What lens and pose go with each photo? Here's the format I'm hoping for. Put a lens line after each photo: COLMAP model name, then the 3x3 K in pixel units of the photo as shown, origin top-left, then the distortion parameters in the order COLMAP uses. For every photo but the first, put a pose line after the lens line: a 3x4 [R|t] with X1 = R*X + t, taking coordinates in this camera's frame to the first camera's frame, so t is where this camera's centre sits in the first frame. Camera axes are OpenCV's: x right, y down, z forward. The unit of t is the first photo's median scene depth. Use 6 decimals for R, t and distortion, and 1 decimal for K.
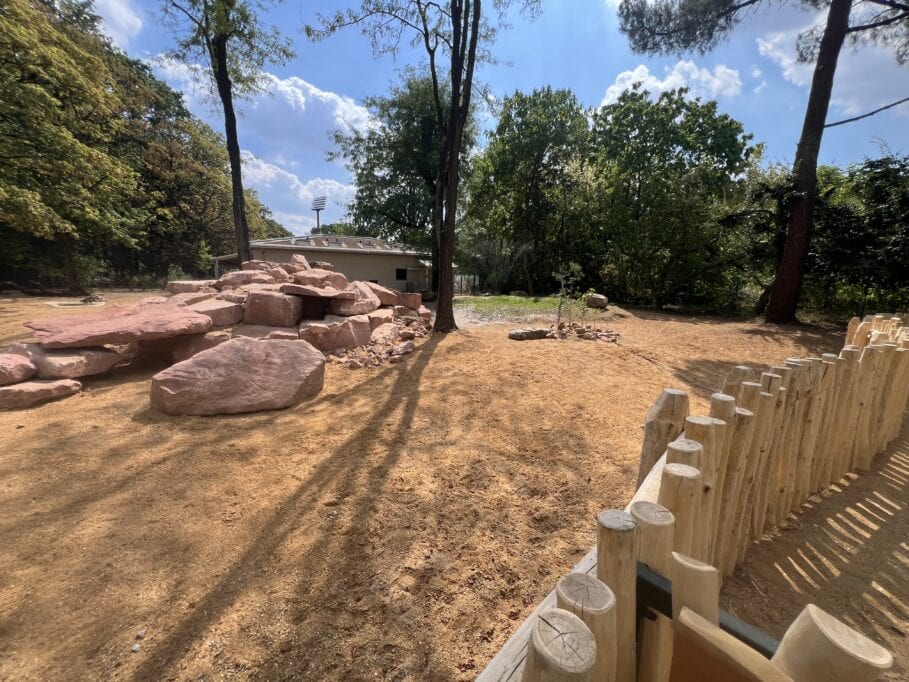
lens RADIAL K [[365.8, 0, 446.3], [0, 365.8, 335.9], [0, 0, 1]] dist [-0.000990, 0.000046]
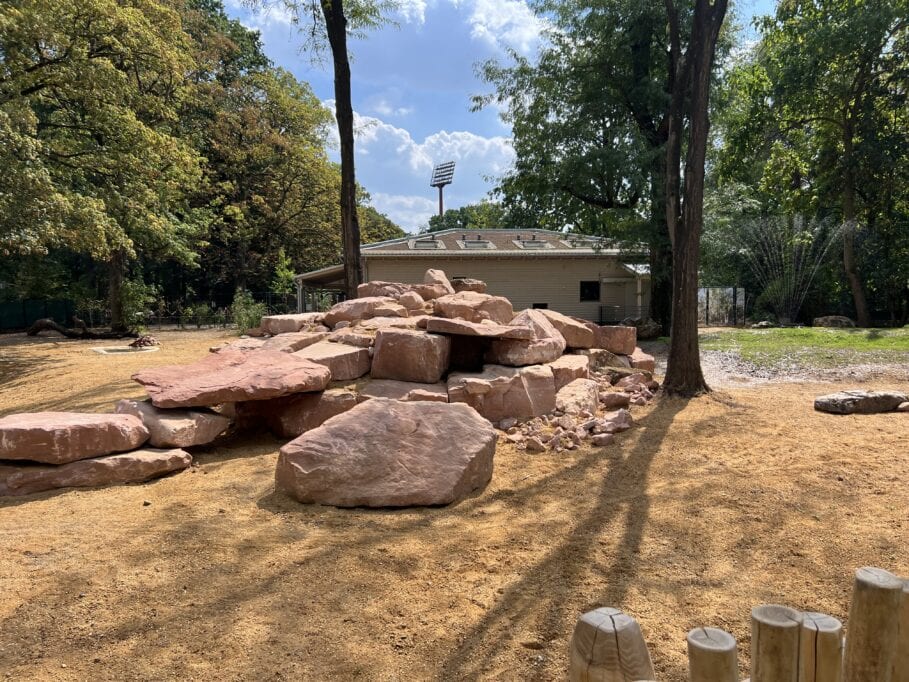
lens RADIAL K [[687.5, 0, 454.5], [0, 687.5, 341.0], [0, 0, 1]] dist [0.049915, -0.047204]
pose [[0.953585, -0.010512, -0.300939, -0.018496], [-0.017157, 0.995870, -0.089152, 0.005195], [0.300633, 0.090177, 0.949467, -0.091044]]
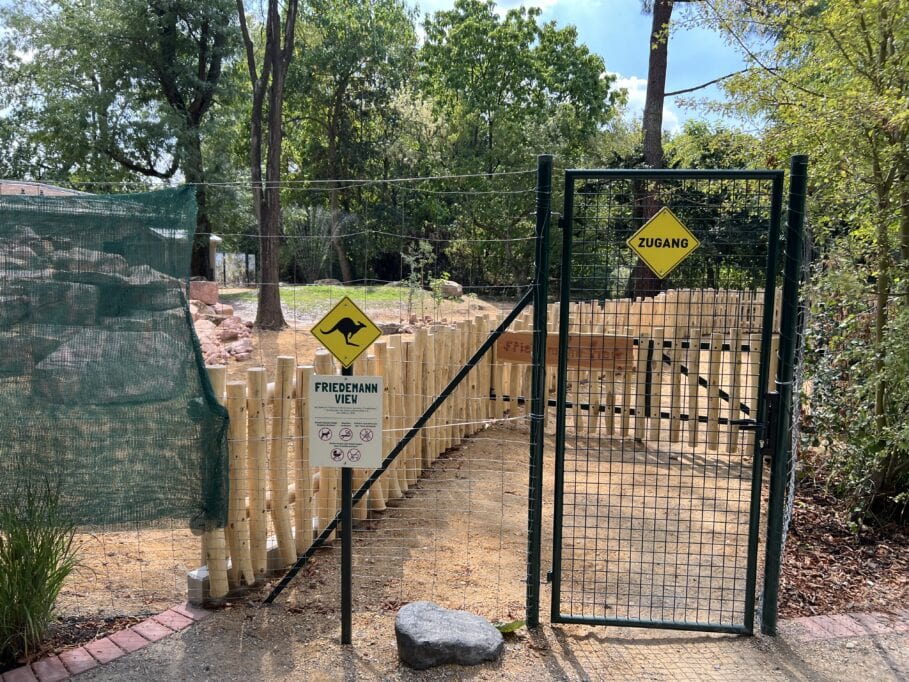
lens RADIAL K [[687.5, 0, 454.5], [0, 687.5, 341.0], [0, 0, 1]] dist [0.049915, -0.047204]
pose [[0.916148, -0.049964, 0.397713, -0.212369], [0.064364, 0.997663, -0.022931, 0.062467], [-0.395638, 0.046606, 0.917223, -0.432209]]
